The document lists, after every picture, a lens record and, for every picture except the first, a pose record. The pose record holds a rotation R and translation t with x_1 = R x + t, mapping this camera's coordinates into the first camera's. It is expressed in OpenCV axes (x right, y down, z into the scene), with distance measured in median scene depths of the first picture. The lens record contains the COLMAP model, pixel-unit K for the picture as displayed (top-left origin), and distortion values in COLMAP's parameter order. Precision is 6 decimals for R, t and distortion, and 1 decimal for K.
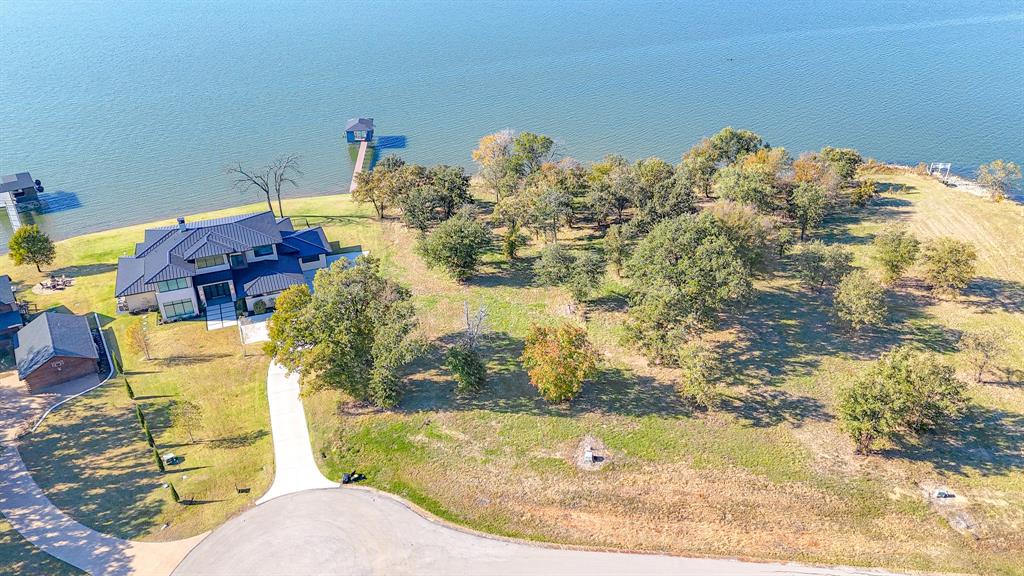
lens RADIAL K [[754.6, 0, 510.1], [0, 754.6, 289.9], [0, 0, 1]] dist [0.066645, -0.058352]
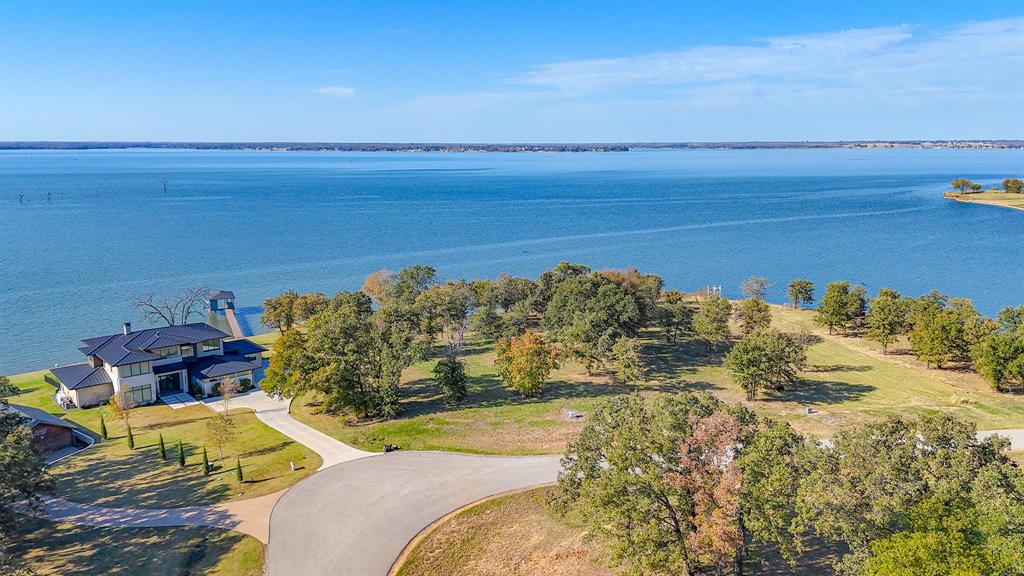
lens RADIAL K [[774.6, 0, 515.4], [0, 774.6, 278.4], [0, 0, 1]] dist [0.082659, -0.088650]
pose [[0.946572, -0.046844, 0.319073, -0.343951], [0.152502, 0.936798, -0.314884, 0.353197], [-0.284157, 0.346719, 0.893891, -0.187883]]
